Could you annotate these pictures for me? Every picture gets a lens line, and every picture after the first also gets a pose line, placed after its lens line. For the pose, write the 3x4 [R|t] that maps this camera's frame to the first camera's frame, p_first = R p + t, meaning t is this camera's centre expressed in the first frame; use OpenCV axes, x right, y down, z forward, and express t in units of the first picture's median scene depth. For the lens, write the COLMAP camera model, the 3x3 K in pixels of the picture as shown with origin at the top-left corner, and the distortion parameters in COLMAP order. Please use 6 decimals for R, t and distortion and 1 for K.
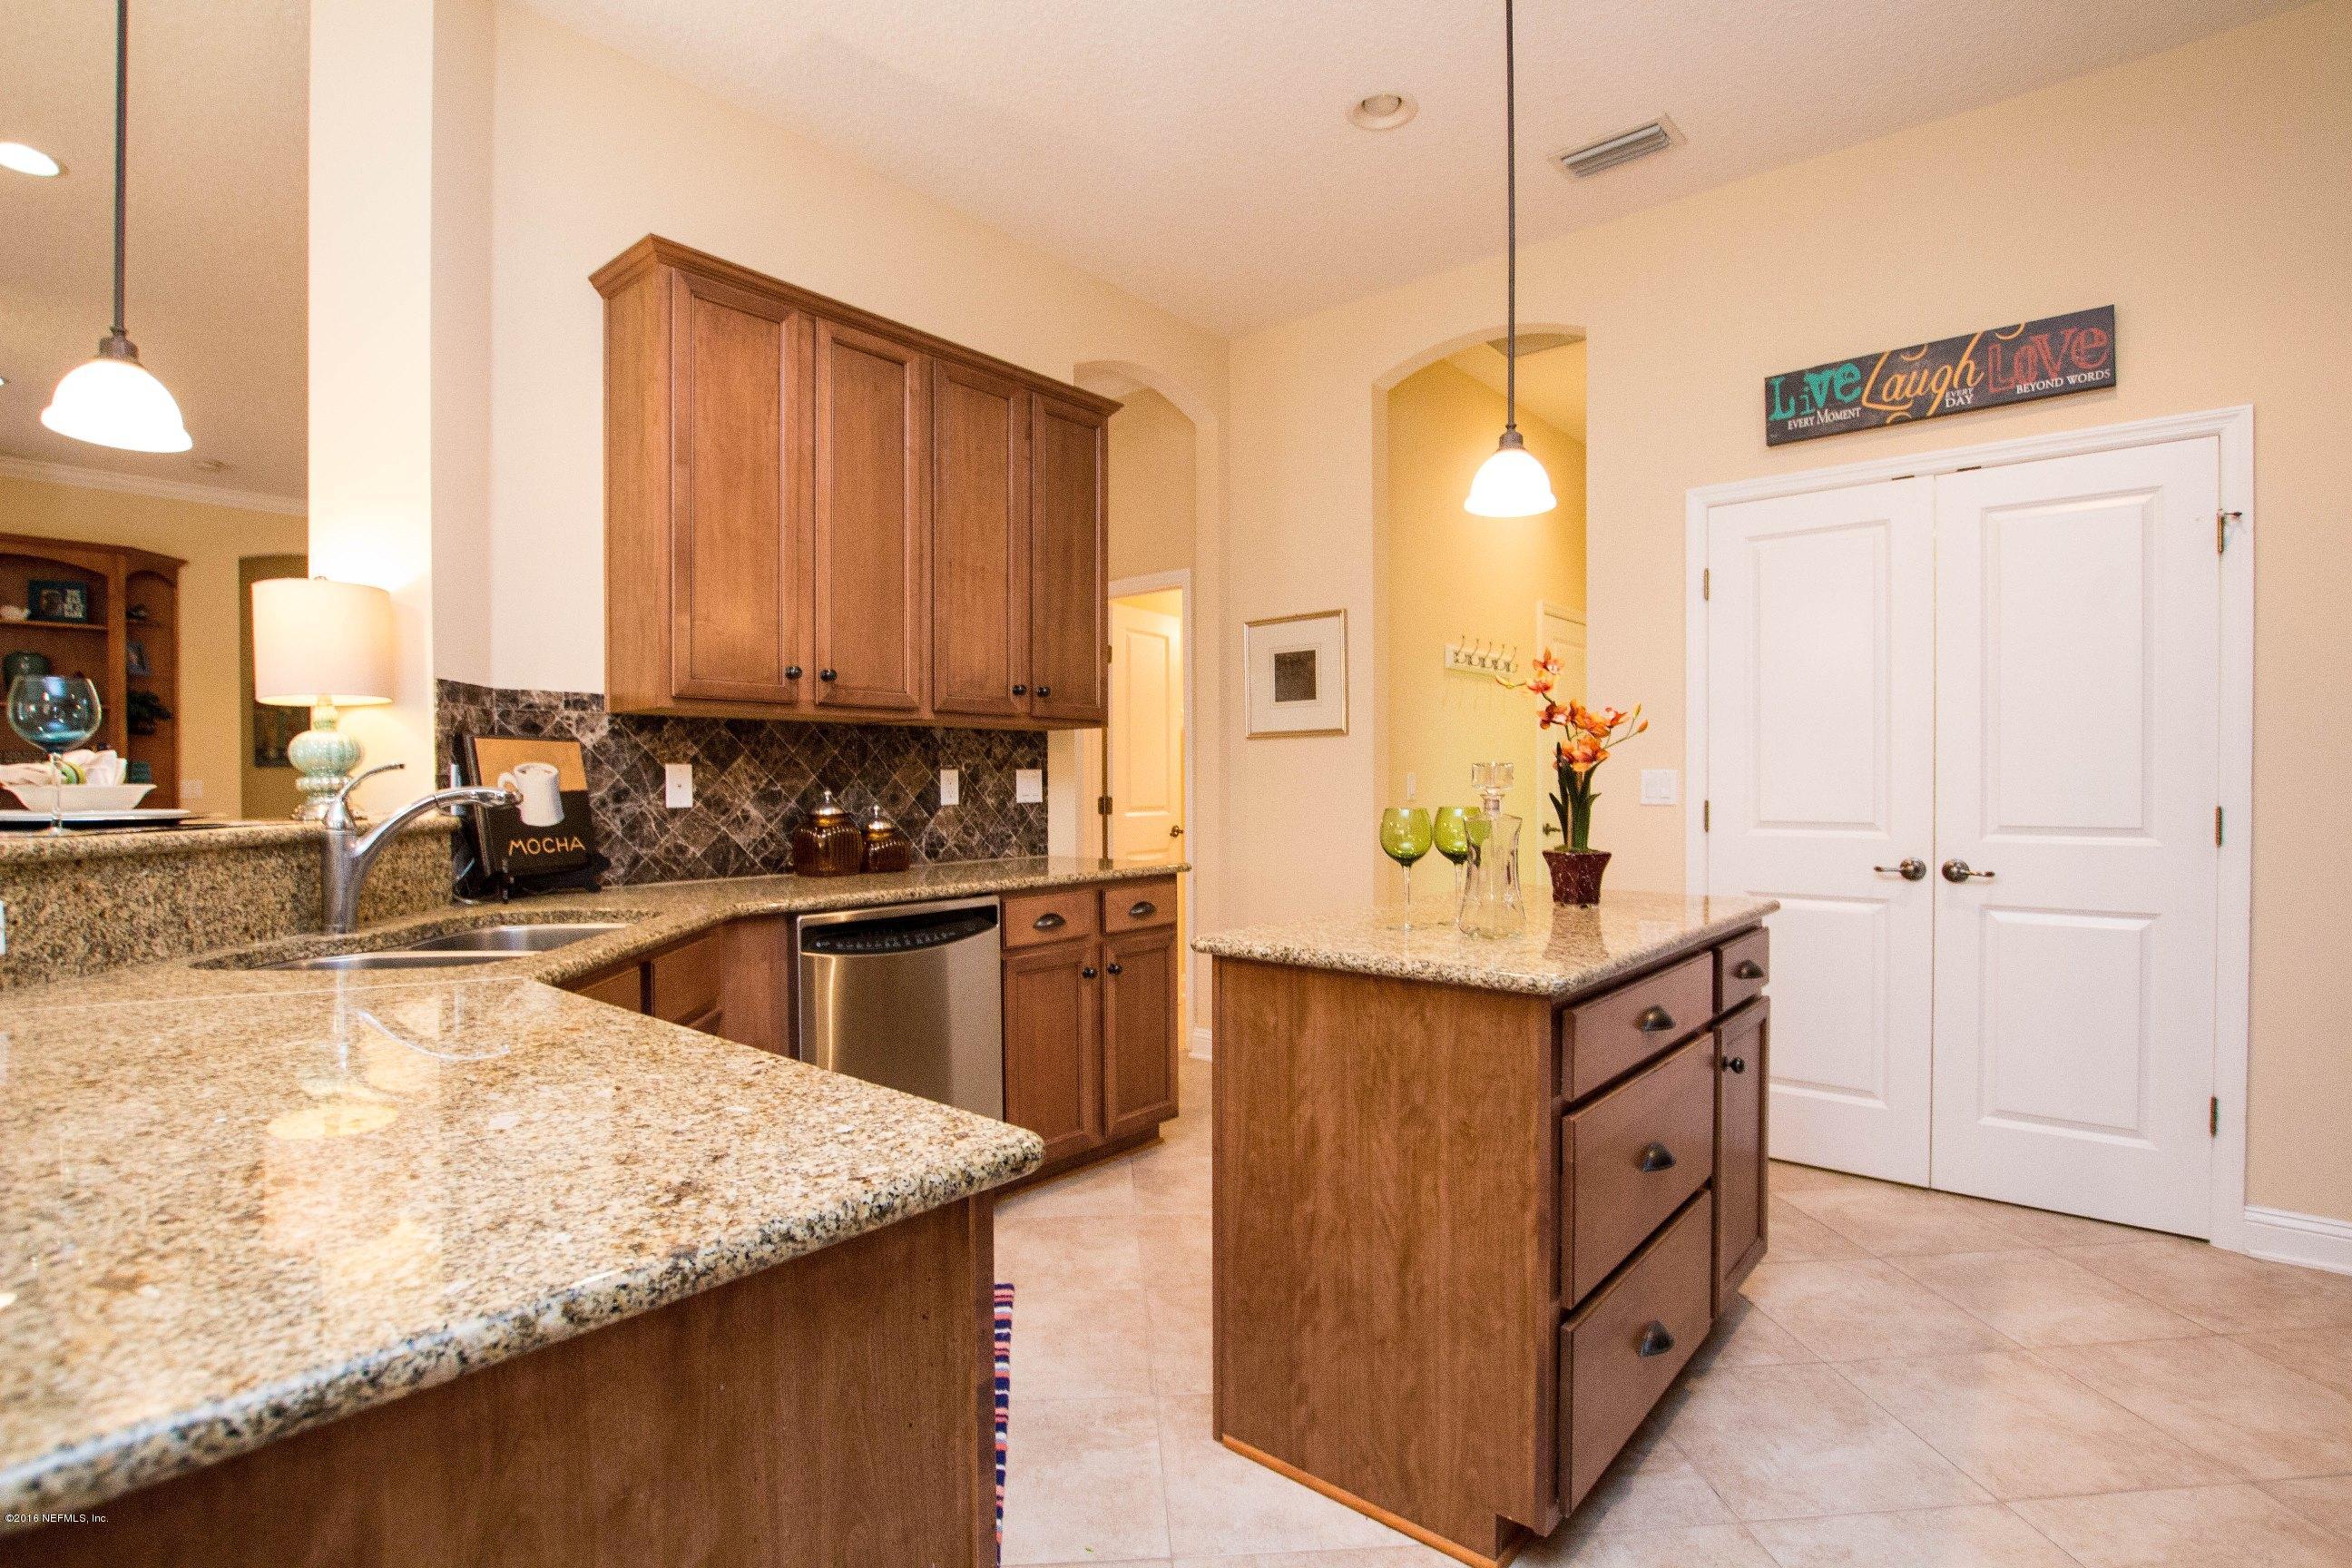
lens RADIAL K [[1127.3, 0, 1178.5], [0, 1127.3, 783.0], [0, 0, 1]] dist [-0.016108, -0.000439]
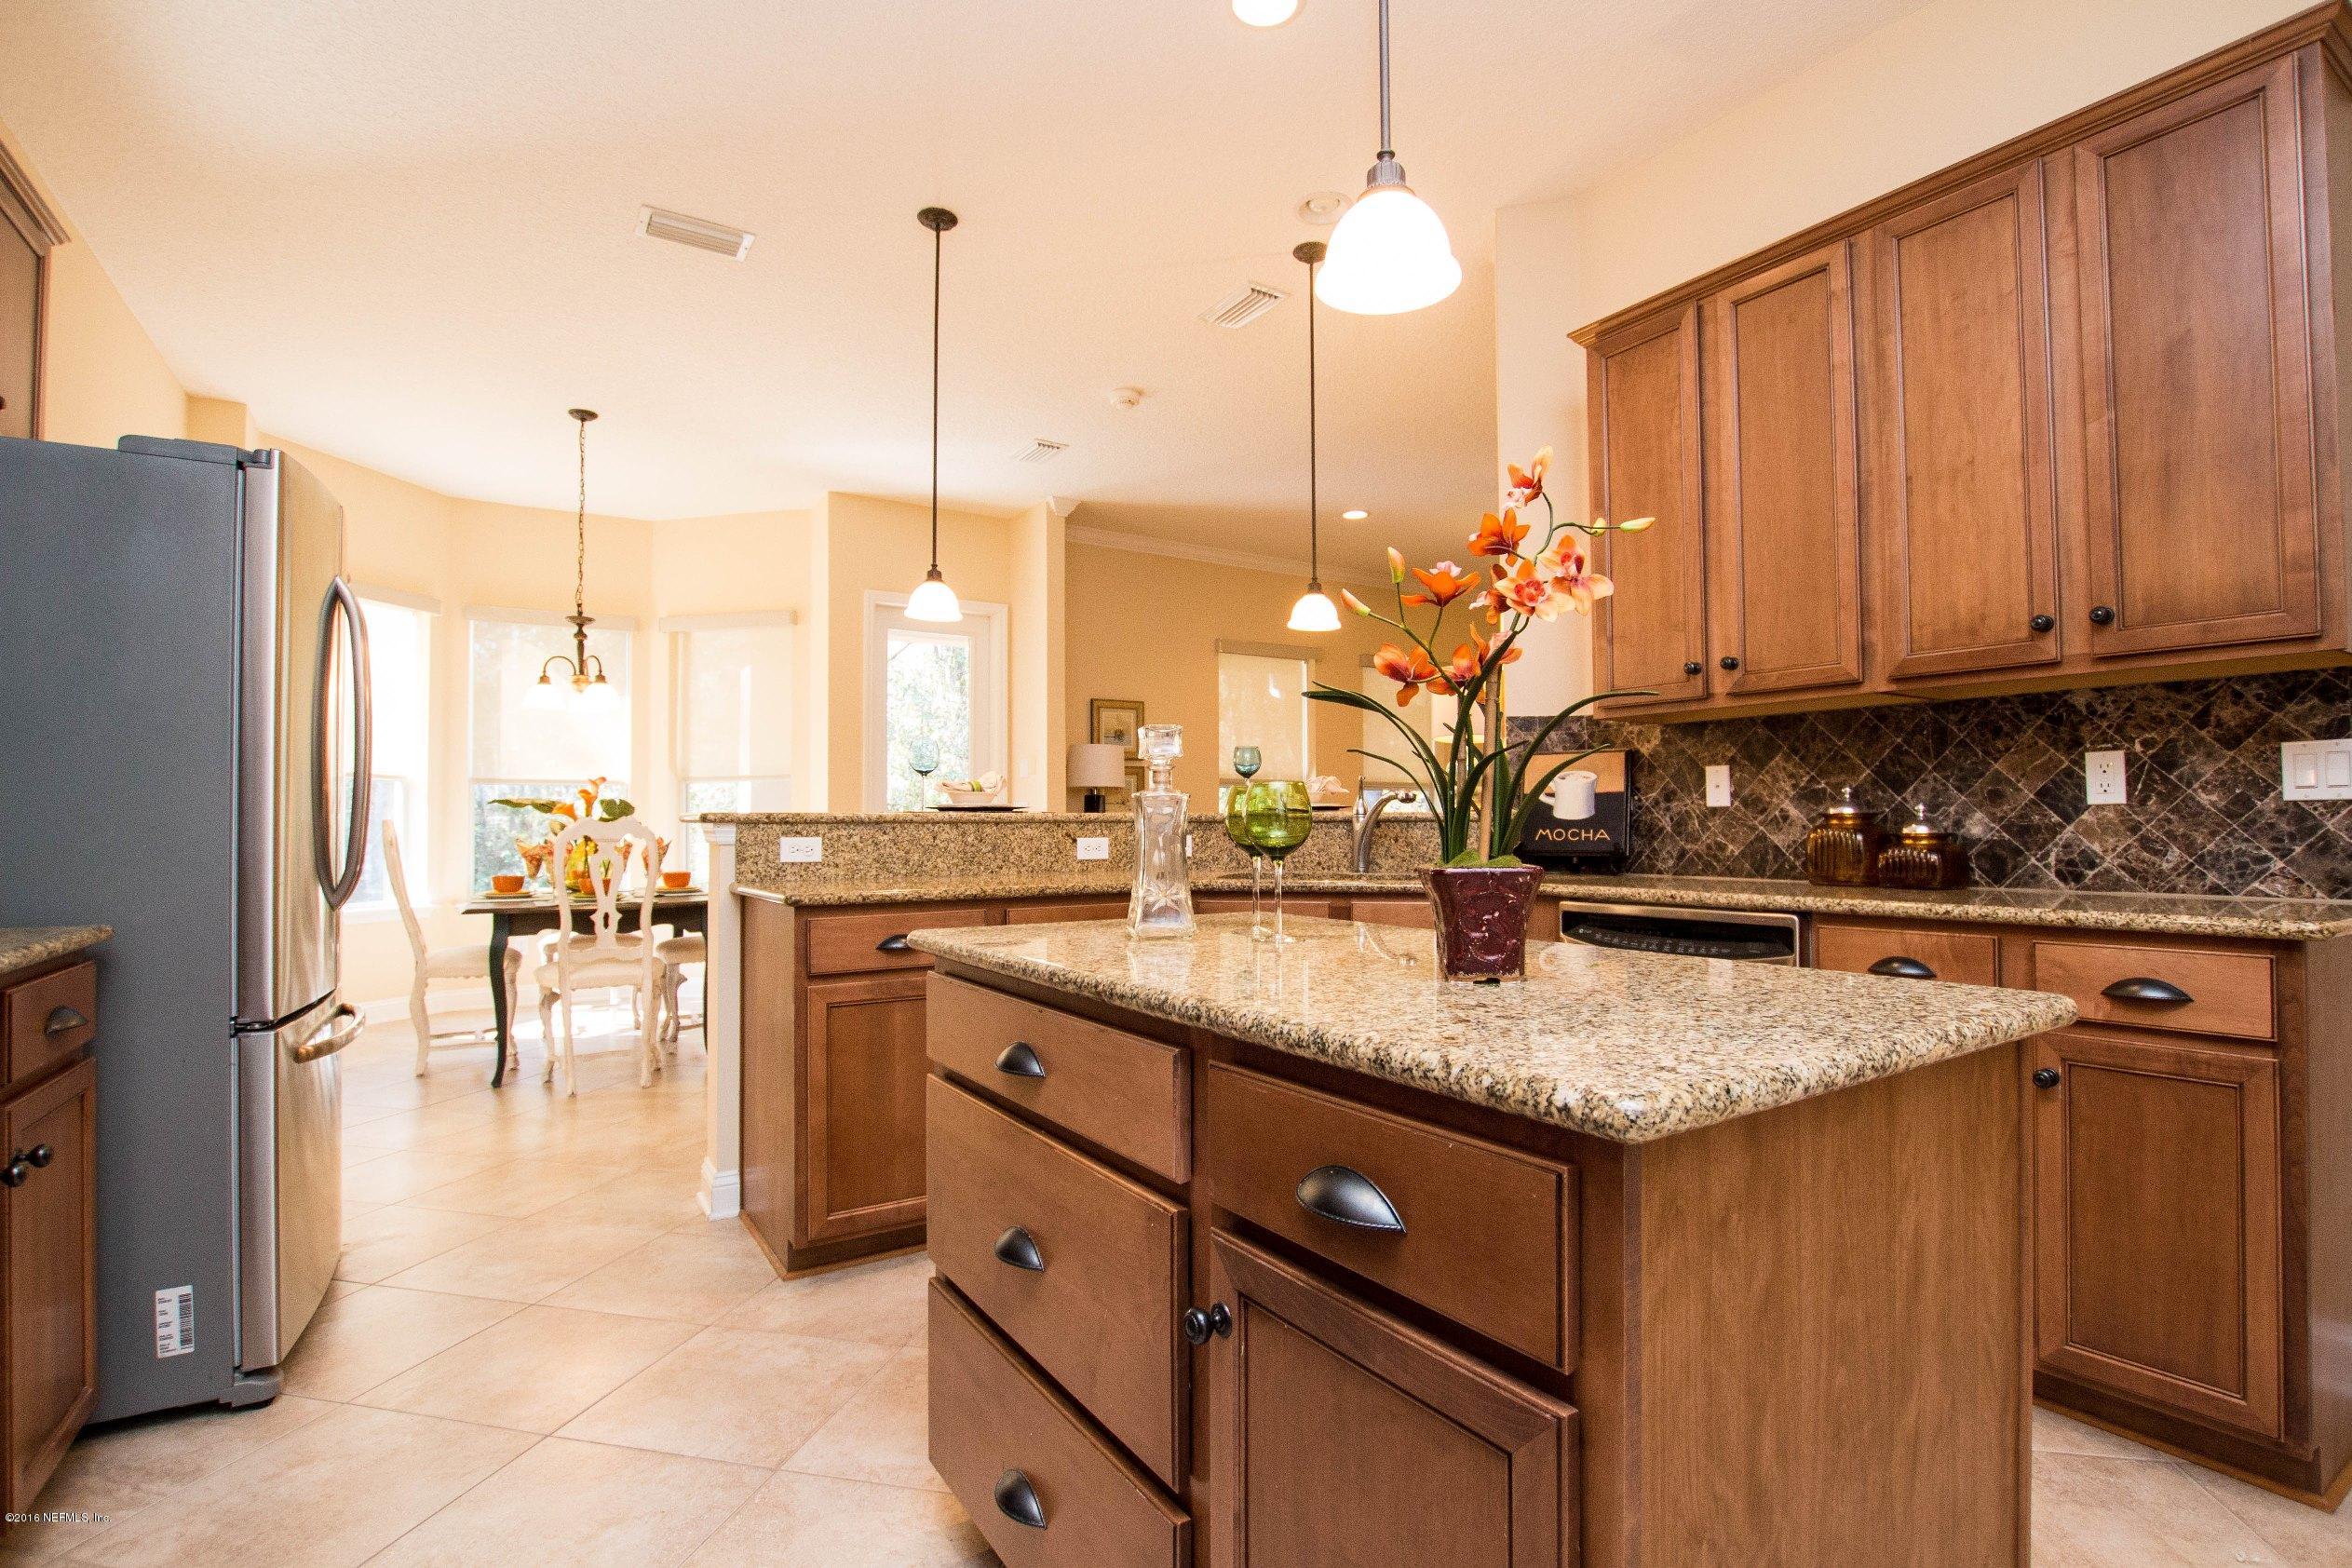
lens RADIAL K [[1127.3, 0, 1185.7], [0, 1127.3, 792.4], [0, 0, 1]] dist [-0.016108, -0.000439]
pose [[-0.281250, -0.022462, -0.959372, 0.687531], [0.003248, 0.999698, -0.024358, 0.031787], [0.959629, -0.009967, -0.281092, 0.799833]]
